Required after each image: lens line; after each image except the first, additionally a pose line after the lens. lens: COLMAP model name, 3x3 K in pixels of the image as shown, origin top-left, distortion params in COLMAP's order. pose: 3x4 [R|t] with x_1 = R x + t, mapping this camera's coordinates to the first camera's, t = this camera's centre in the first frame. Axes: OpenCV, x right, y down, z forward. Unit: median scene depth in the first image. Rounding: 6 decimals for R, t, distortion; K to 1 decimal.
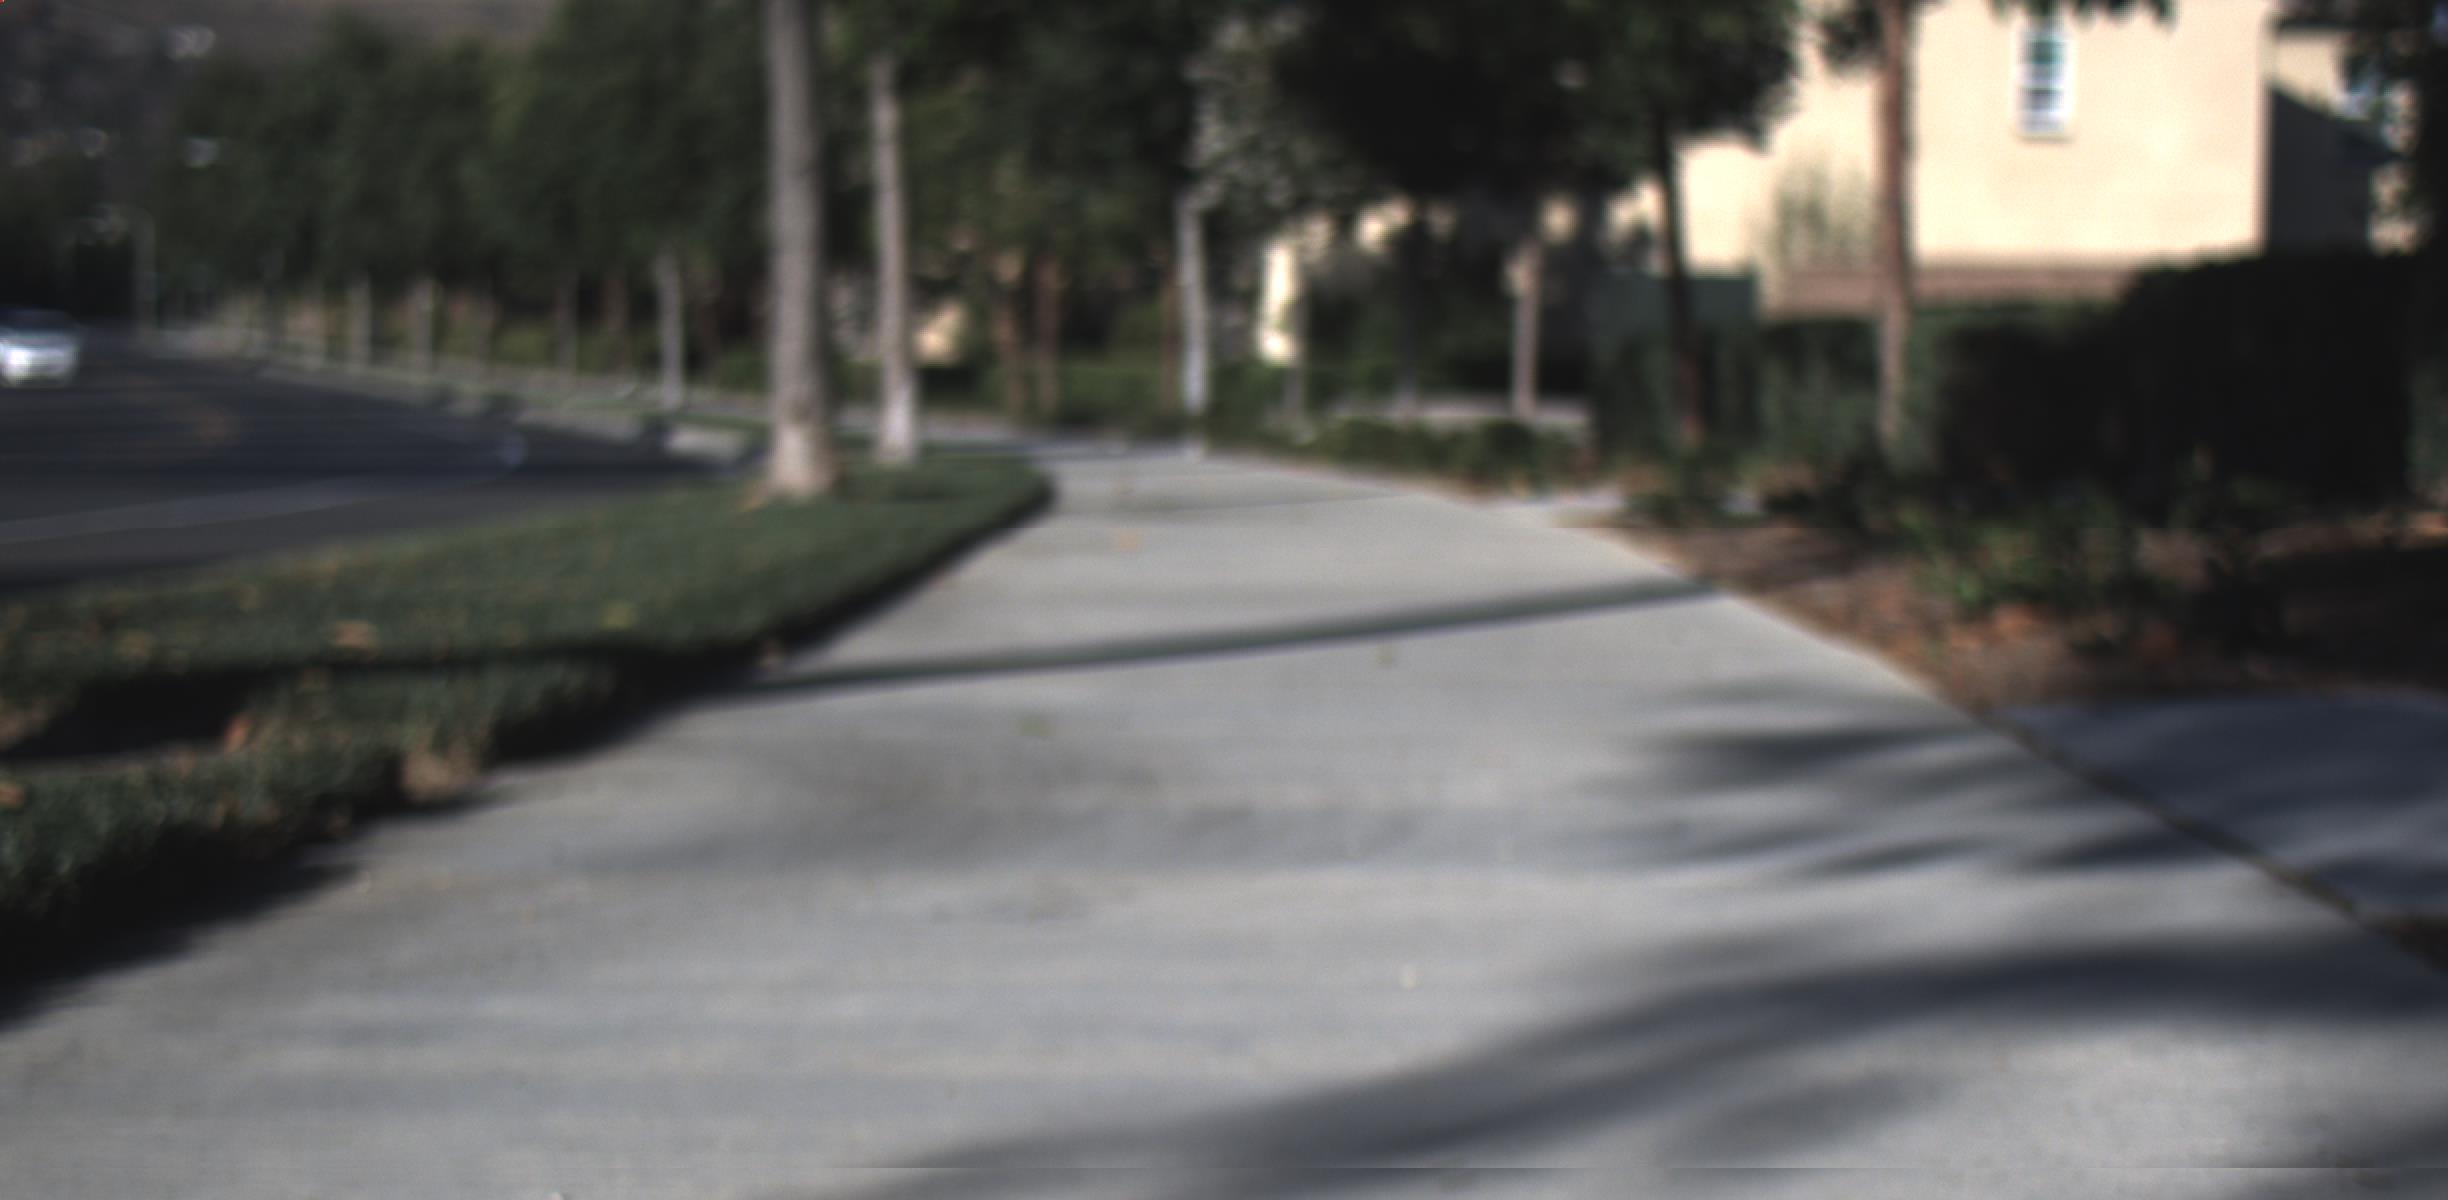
lens RADIAL K [[4963.0, 0, 1224.0], [0, 4963.0, 600.0], [0, 0, 1]] dist [0.019821, 0.124964]
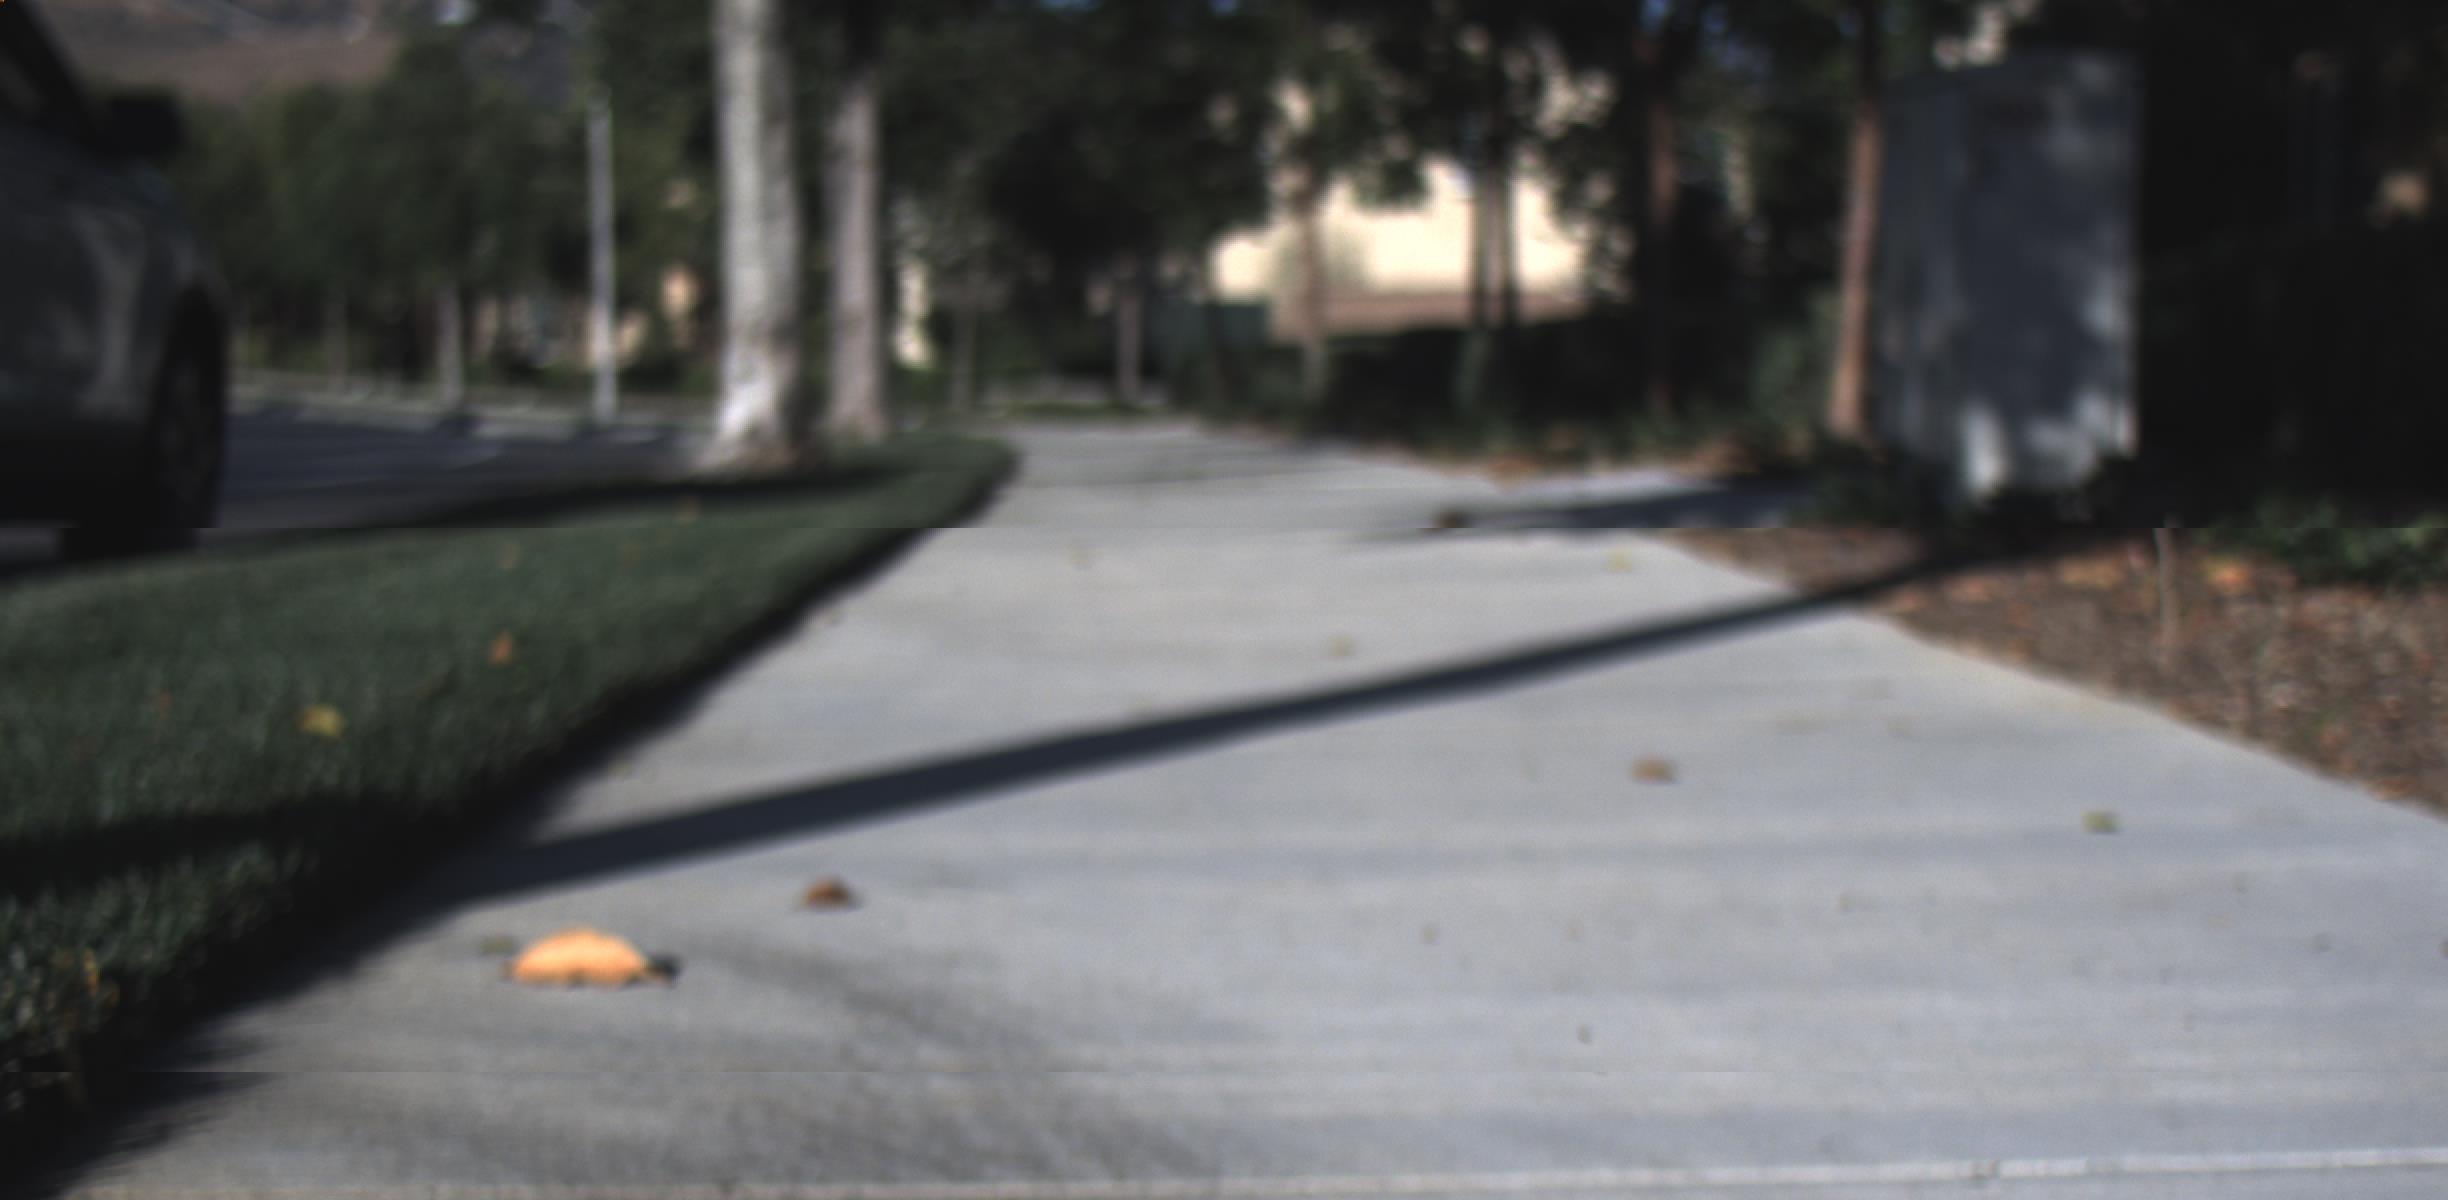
lens RADIAL K [[4963.0, 0, 1224.0], [0, 4963.0, 600.0], [0, 0, 1]] dist [0.019821, 0.124964]
pose [[0.995597, -0.016646, 0.092249, -0.039664], [0.016502, 0.999861, 0.002323, 0.018471], [-0.092274, -0.000790, 0.995733, -0.430447]]
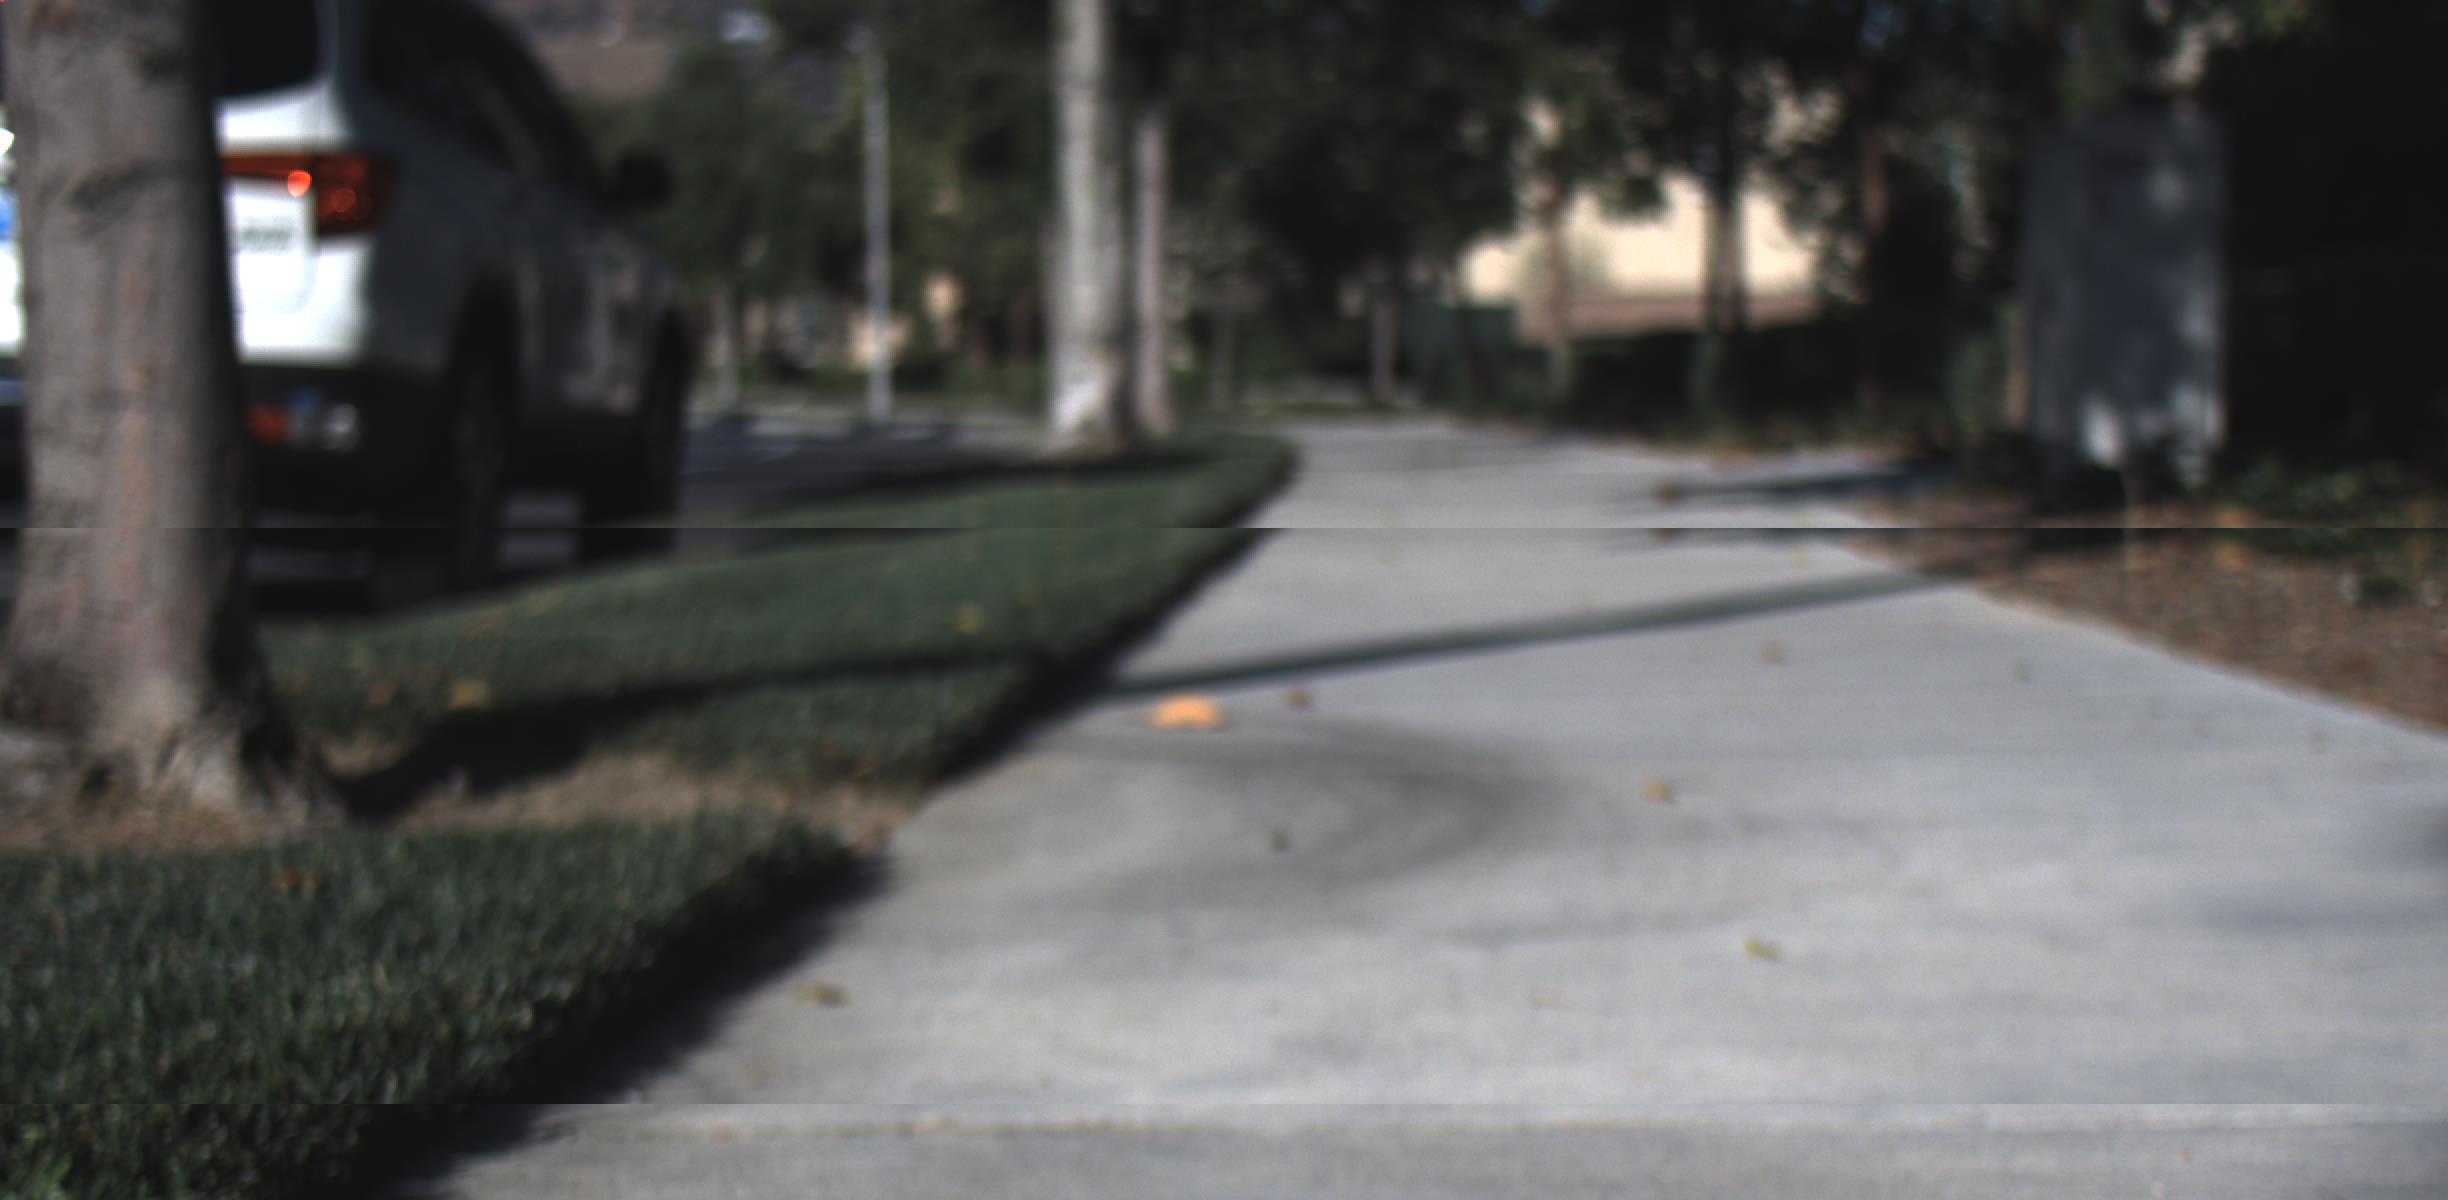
lens RADIAL K [[4963.0, 0, 1224.0], [0, 4963.0, 600.0], [0, 0, 1]] dist [0.019821, 0.124964]
pose [[0.998951, -0.015559, 0.043078, -0.045959], [0.015507, 0.999879, 0.001542, 0.020909], [-0.043096, -0.000872, 0.999071, -0.486921]]
